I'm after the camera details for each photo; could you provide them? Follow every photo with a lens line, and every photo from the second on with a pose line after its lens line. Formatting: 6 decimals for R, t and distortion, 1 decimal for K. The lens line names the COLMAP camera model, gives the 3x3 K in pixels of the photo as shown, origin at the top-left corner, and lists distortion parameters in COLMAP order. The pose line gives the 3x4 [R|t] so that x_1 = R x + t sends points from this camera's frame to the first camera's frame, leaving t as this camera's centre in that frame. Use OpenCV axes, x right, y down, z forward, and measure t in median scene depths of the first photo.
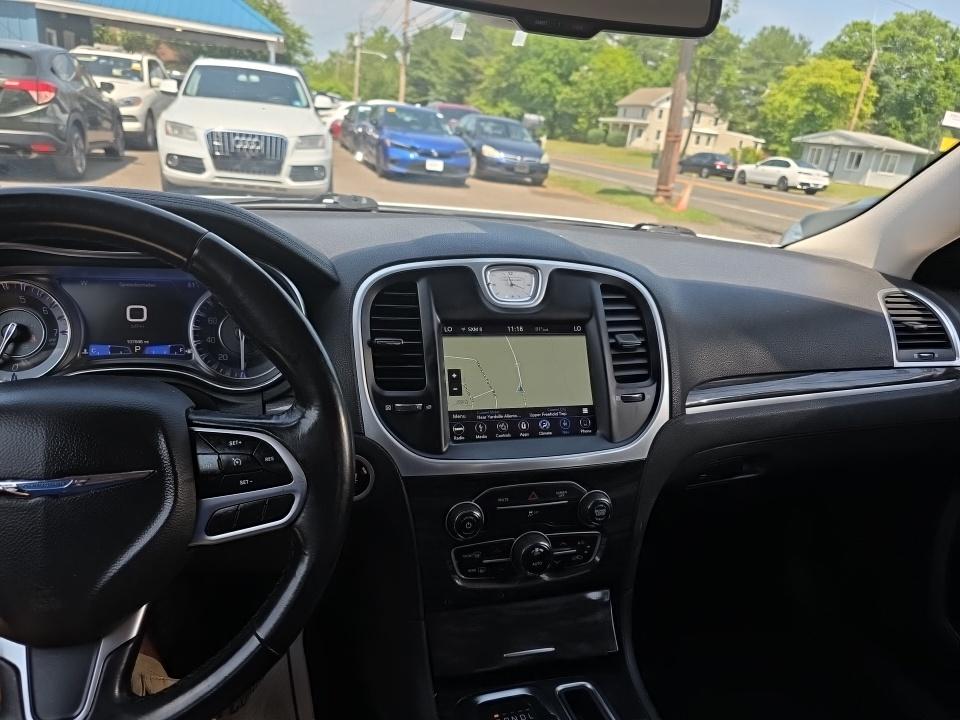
lens RADIAL K [[666.7, 0, 480.0], [0, 666.7, 360.0], [0, 0, 1]] dist [-0.003820, -0.000818]
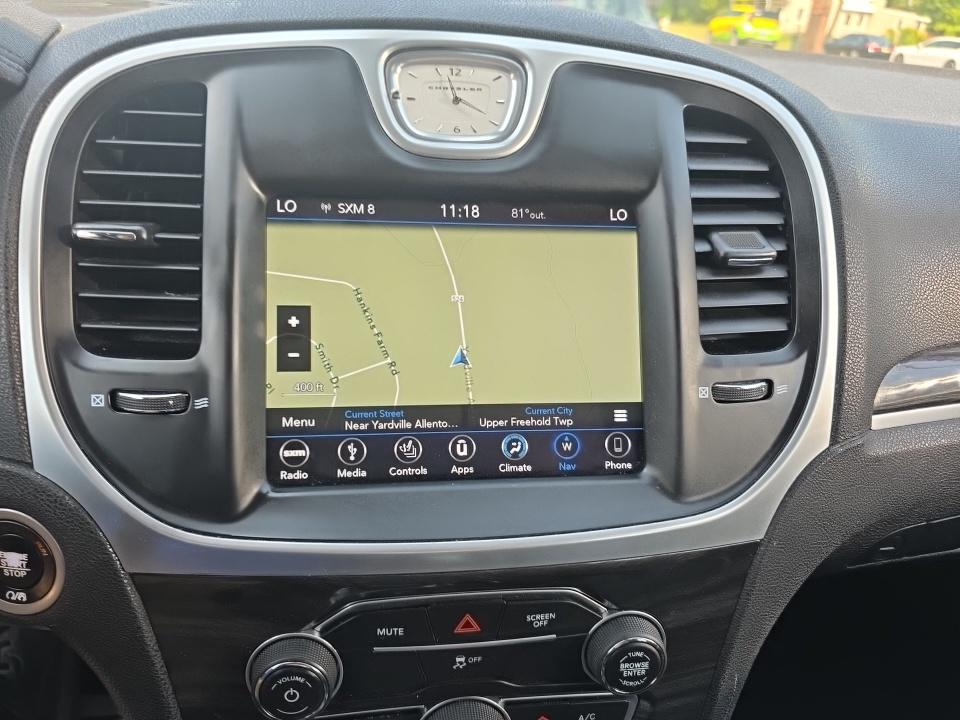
lens RADIAL K [[666.7, 0, 480.0], [0, 666.7, 360.0], [0, 0, 1]] dist [-0.003820, -0.000818]
pose [[0.987751, 0.054484, -0.146215, 0.126586], [-0.032847, 0.988664, 0.146507, -0.015961], [0.152539, -0.139910, 0.978344, 0.568237]]
